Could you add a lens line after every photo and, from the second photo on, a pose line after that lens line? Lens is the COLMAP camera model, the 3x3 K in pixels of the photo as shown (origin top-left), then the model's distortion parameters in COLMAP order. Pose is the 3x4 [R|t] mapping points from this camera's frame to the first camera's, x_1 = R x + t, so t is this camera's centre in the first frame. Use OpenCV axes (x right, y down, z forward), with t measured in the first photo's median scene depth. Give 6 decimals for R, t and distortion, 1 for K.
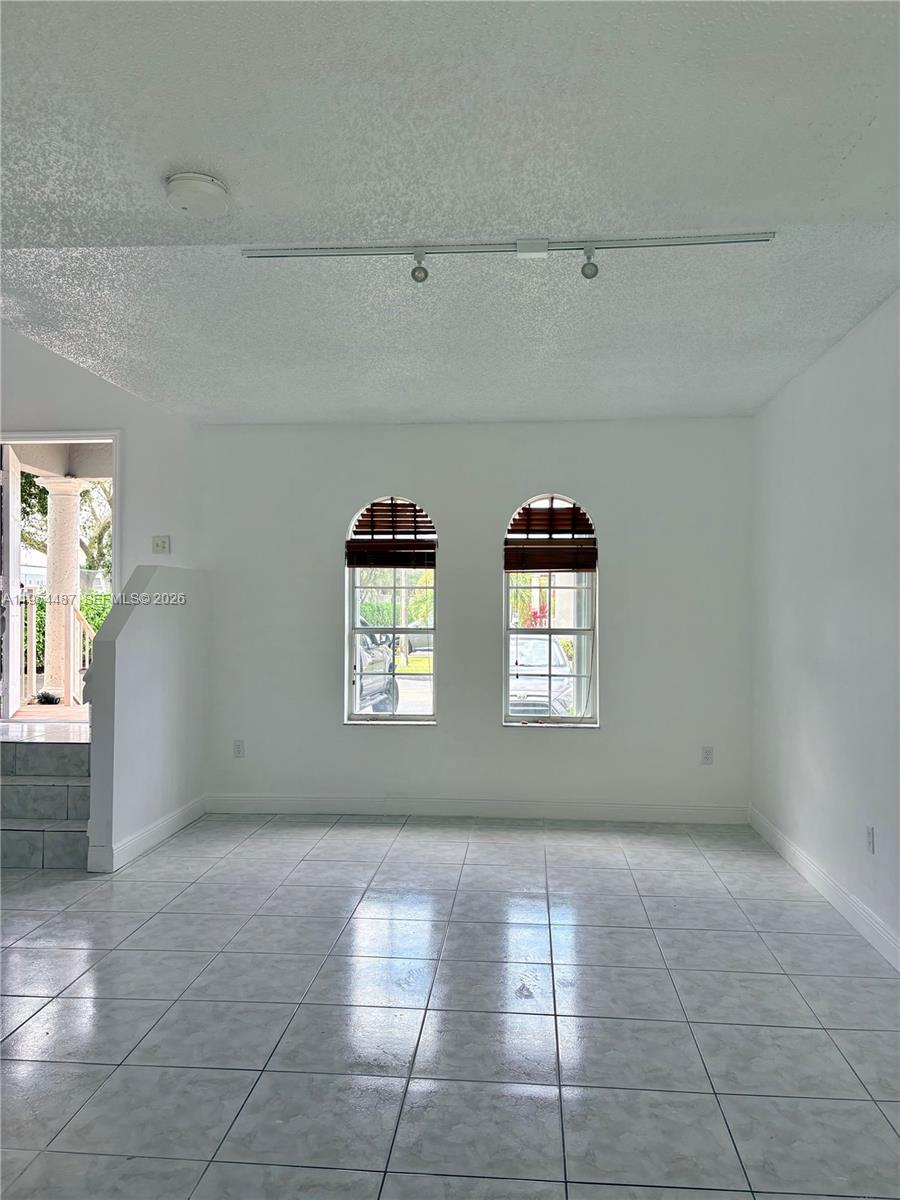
lens RADIAL K [[925.0, 0, 450.0], [0, 925.0, 600.0], [0, 0, 1]] dist [0.037904, -0.004643]
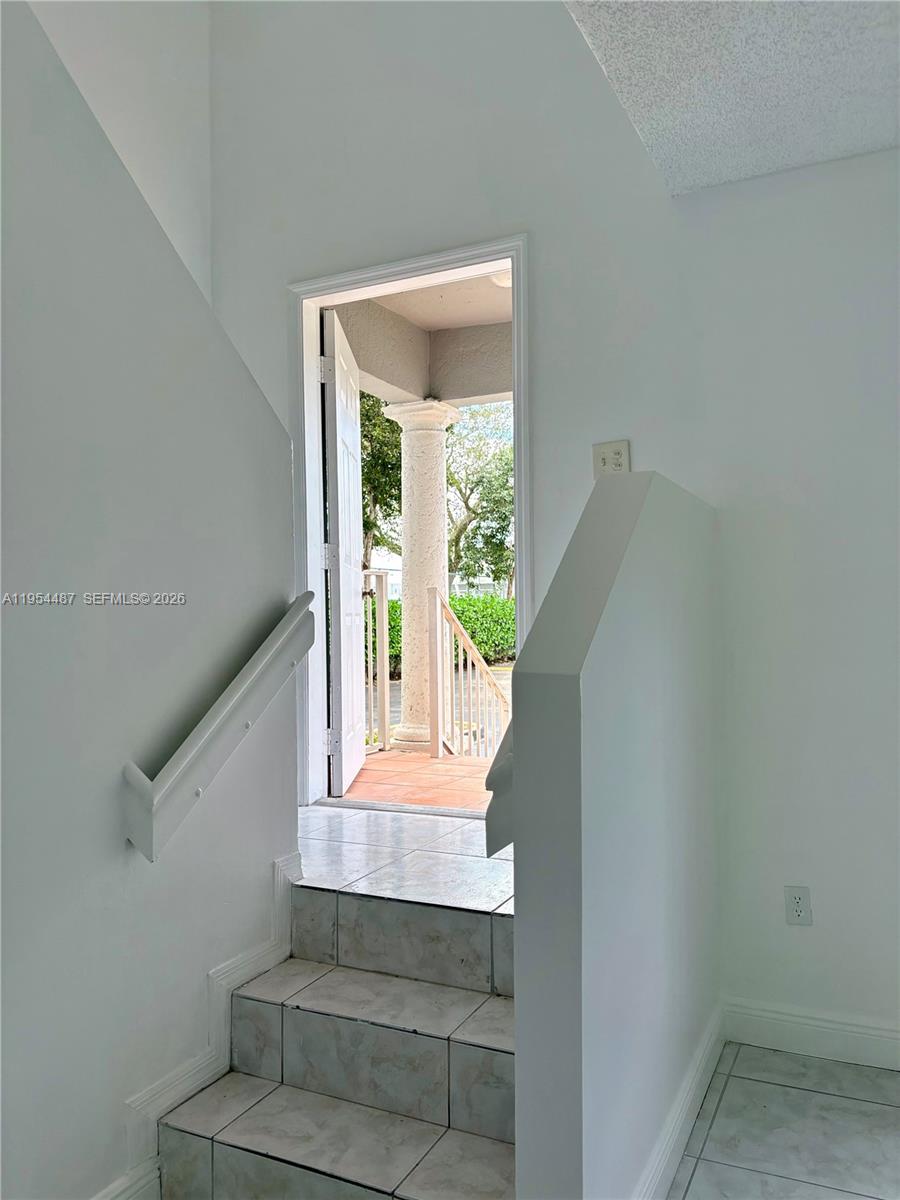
lens RADIAL K [[925.0, 0, 450.0], [0, 925.0, 600.0], [0, 0, 1]] dist [0.037904, -0.004643]
pose [[0.934049, -0.019287, -0.356623, -0.220921], [0.017770, 0.999814, -0.007532, 0.015307], [0.356701, 0.000698, 0.934218, 0.525998]]
